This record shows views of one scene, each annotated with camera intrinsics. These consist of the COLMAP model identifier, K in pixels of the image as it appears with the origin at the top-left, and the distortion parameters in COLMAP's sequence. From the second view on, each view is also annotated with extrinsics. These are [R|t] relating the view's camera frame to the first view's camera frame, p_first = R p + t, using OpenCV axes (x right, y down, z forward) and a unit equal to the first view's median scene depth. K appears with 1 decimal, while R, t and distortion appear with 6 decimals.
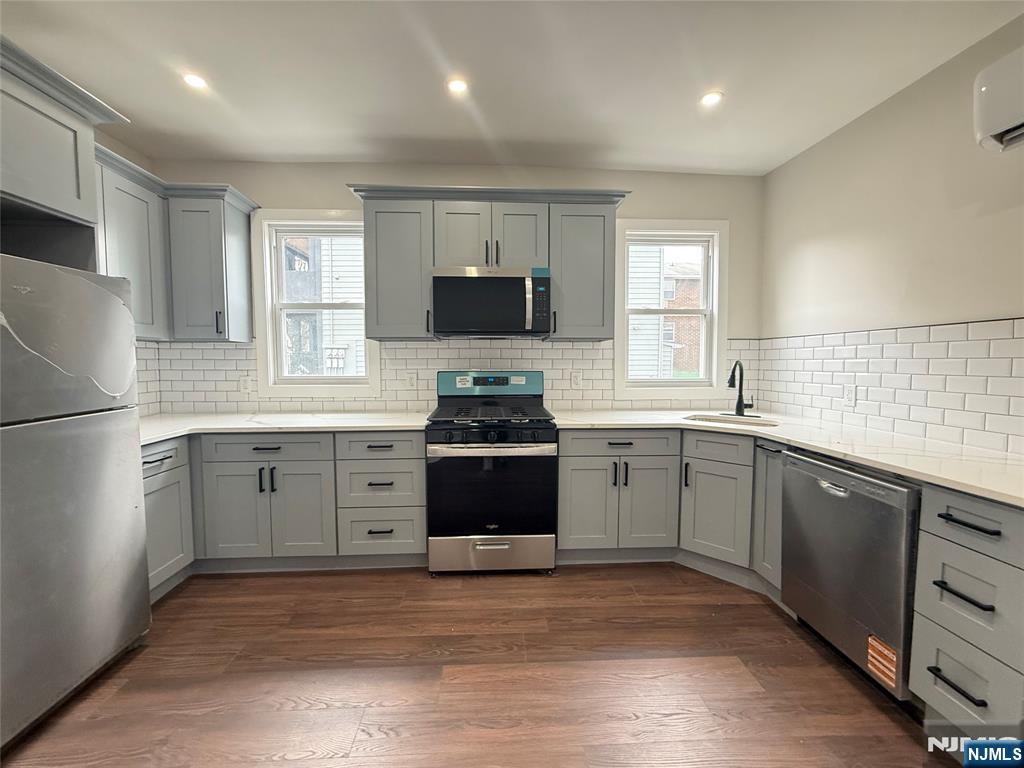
lens RADIAL K [[395.0, 0, 515.4], [0, 395.0, 384.7], [0, 0, 1]] dist [0.000295, 0.000258]
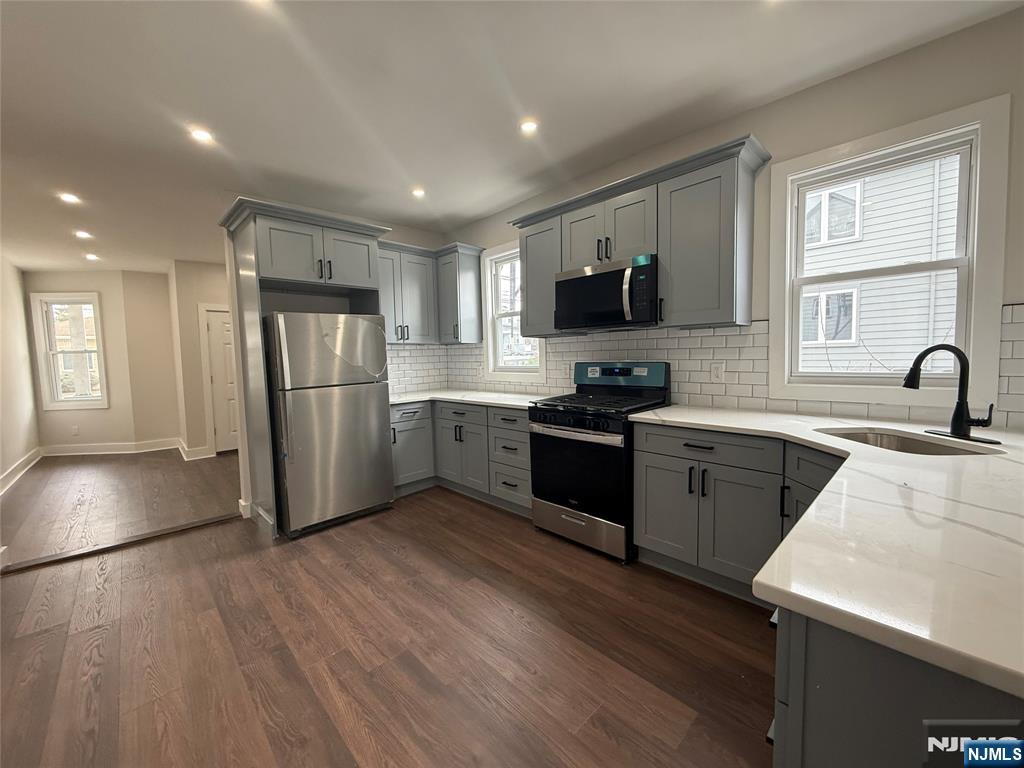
lens RADIAL K [[395.0, 0, 515.4], [0, 395.0, 384.7], [0, 0, 1]] dist [0.000295, 0.000258]
pose [[0.672798, 0.040369, -0.738724, 0.594567], [-0.021584, 0.999156, 0.034942, -0.006464], [0.739511, -0.007564, 0.673102, 0.119775]]
